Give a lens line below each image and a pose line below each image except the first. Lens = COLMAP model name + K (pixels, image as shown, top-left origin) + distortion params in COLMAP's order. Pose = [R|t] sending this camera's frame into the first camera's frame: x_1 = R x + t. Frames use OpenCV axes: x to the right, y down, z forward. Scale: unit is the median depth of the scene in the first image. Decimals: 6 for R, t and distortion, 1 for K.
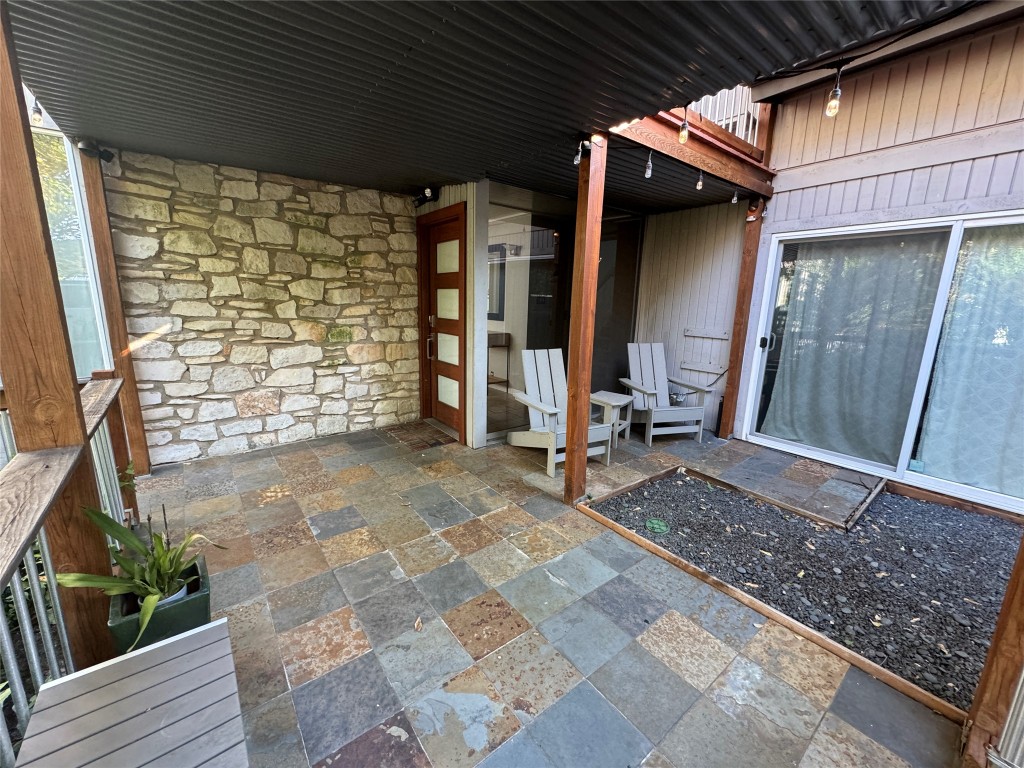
lens RADIAL K [[409.4, 0, 513.2], [0, 409.4, 381.1], [0, 0, 1]] dist [-0.004146, 0.001214]
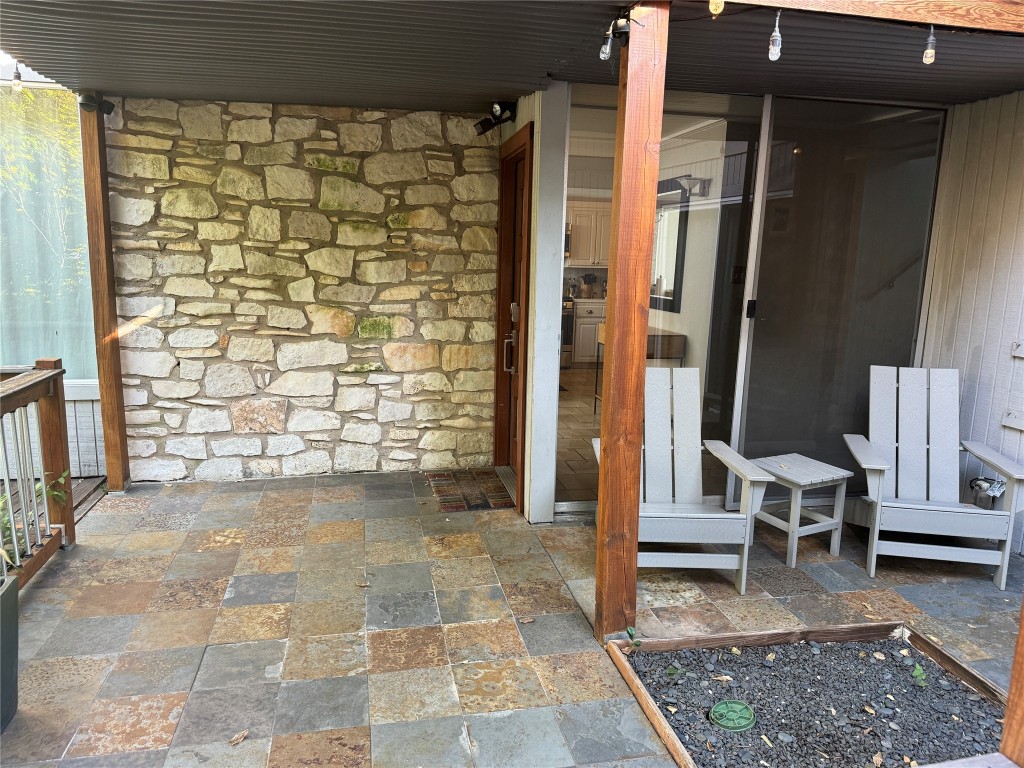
lens RADIAL K [[757.9, 0, 587.8], [0, 757.9, 388.5], [0, 0, 1]] dist [0.057886, -0.070978]
pose [[0.902256, 0.074558, -0.424705, 0.493787], [-0.088135, 0.996032, -0.012381, -0.030558], [0.422097, 0.048602, 0.905247, 0.007160]]
